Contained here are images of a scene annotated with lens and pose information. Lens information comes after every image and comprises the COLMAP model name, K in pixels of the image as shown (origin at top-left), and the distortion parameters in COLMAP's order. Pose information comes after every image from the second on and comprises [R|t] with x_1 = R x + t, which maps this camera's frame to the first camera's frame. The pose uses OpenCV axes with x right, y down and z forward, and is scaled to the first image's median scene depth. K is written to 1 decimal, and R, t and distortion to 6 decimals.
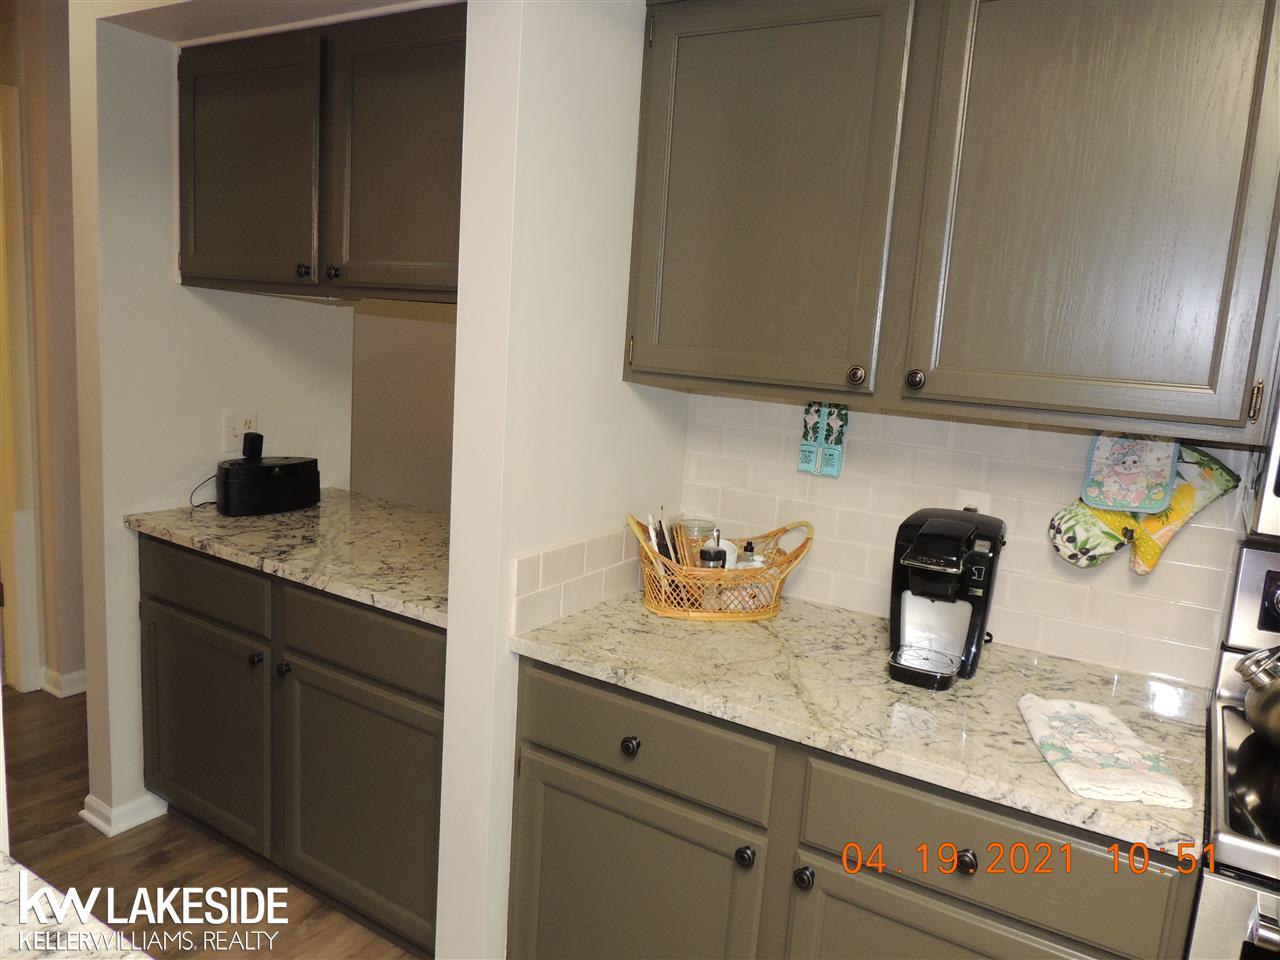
lens RADIAL K [[918.5, 0, 640.0], [0, 918.5, 480.0], [0, 0, 1]] dist [0.005018, -0.001632]
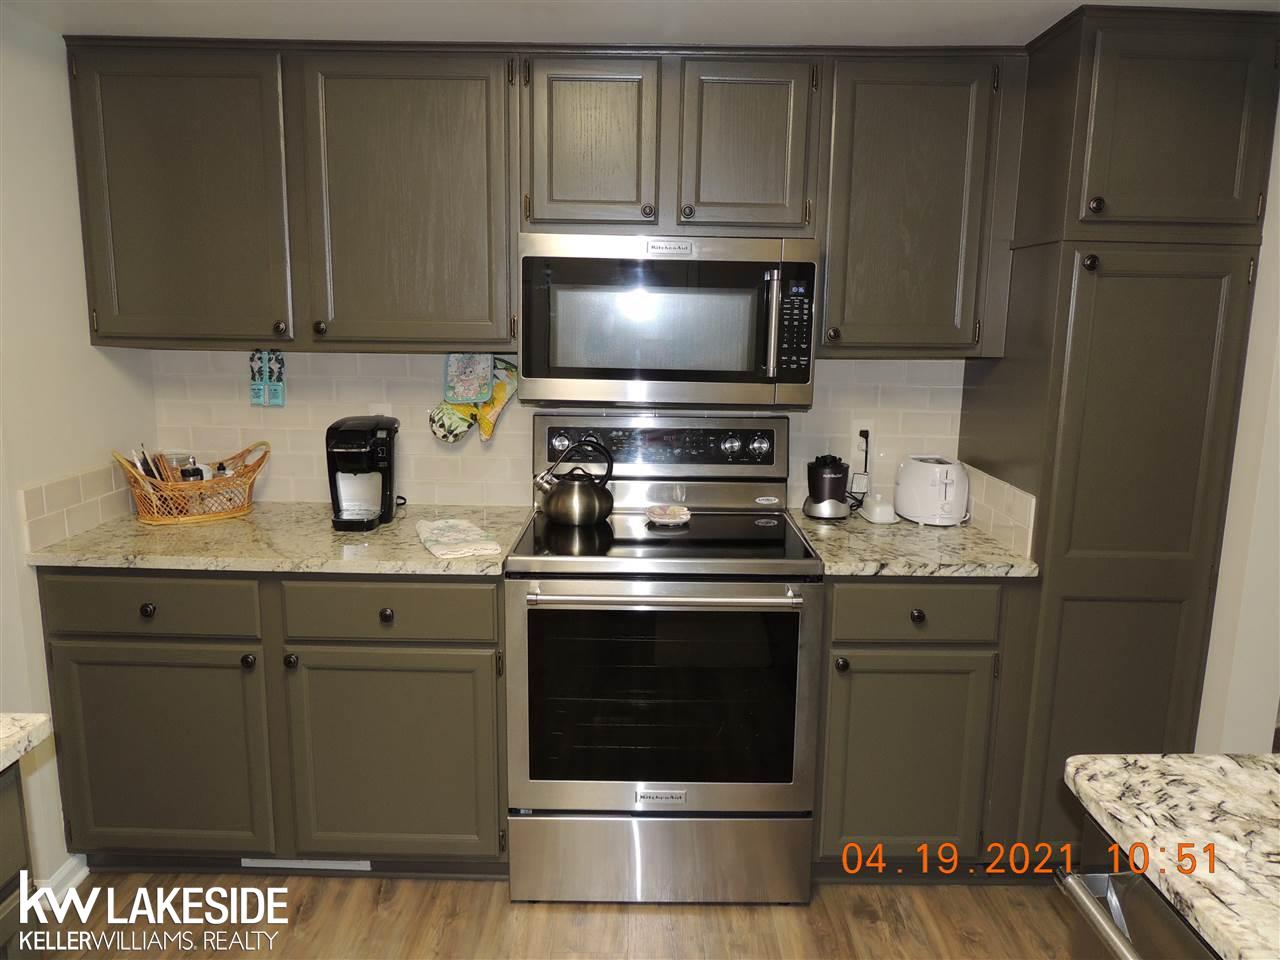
lens RADIAL K [[896.2, 0, 640.0], [0, 896.2, 480.0], [0, 0, 1]] dist [-0.025226, 0.003231]
pose [[0.842920, -0.146942, 0.517585, -0.045151], [0.124852, 0.989145, 0.077489, 0.080229], [-0.523353, -0.000696, 0.852116, -0.464826]]
